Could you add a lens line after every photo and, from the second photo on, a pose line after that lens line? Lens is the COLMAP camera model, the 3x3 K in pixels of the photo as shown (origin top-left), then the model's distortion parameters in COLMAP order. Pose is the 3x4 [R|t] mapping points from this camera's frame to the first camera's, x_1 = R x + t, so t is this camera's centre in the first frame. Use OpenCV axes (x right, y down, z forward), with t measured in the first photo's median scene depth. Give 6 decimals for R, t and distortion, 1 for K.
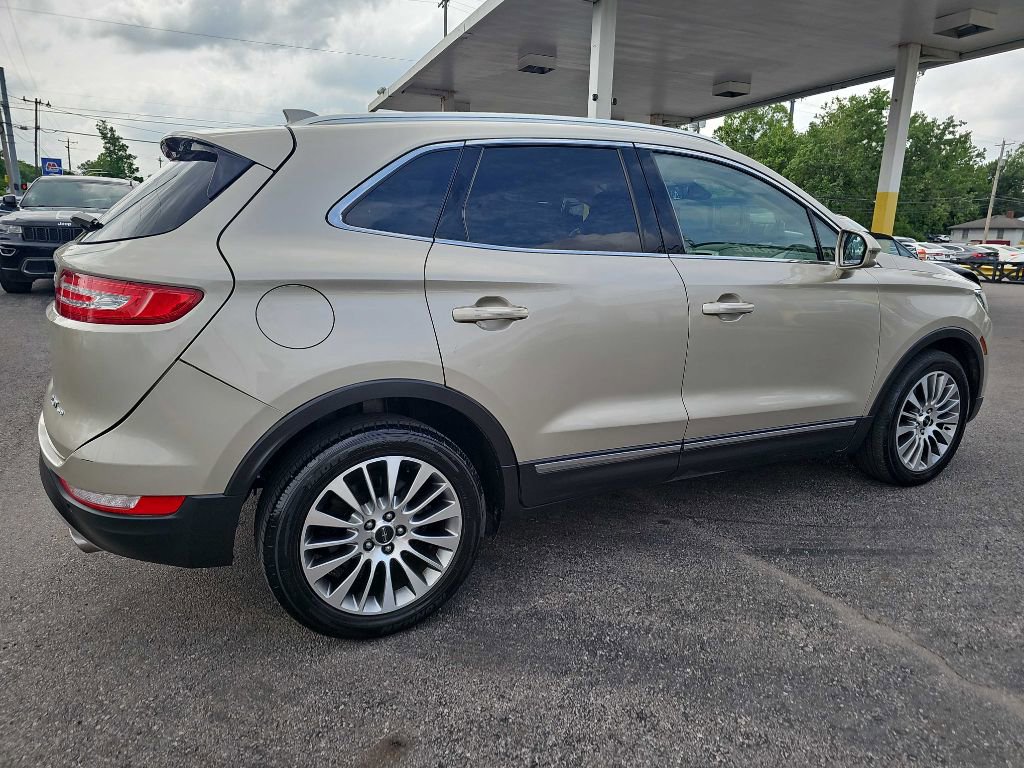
lens RADIAL K [[682.3, 0, 495.8], [0, 682.3, 383.7], [0, 0, 1]] dist [0.044119, -0.029586]
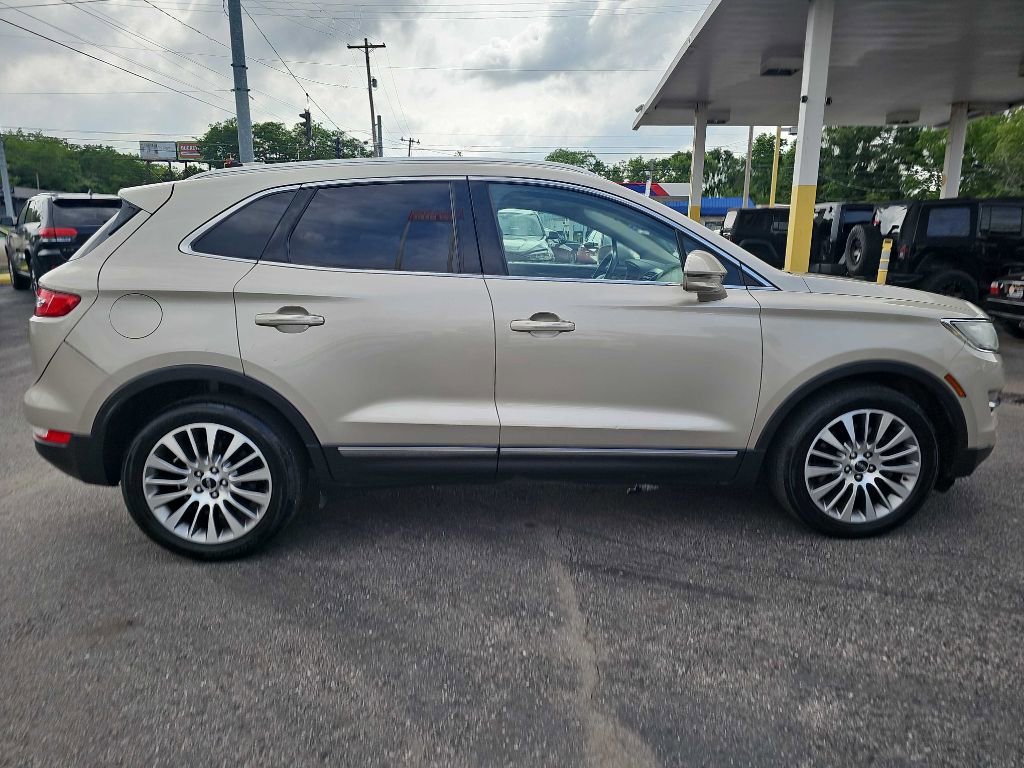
lens RADIAL K [[682.3, 0, 505.5], [0, 682.3, 374.9], [0, 0, 1]] dist [0.044119, -0.029586]
pose [[0.905533, 0.072004, -0.418120, 0.758002], [-0.083227, 0.996493, -0.008643, -0.020837], [0.416032, 0.042625, 0.908351, 0.017936]]
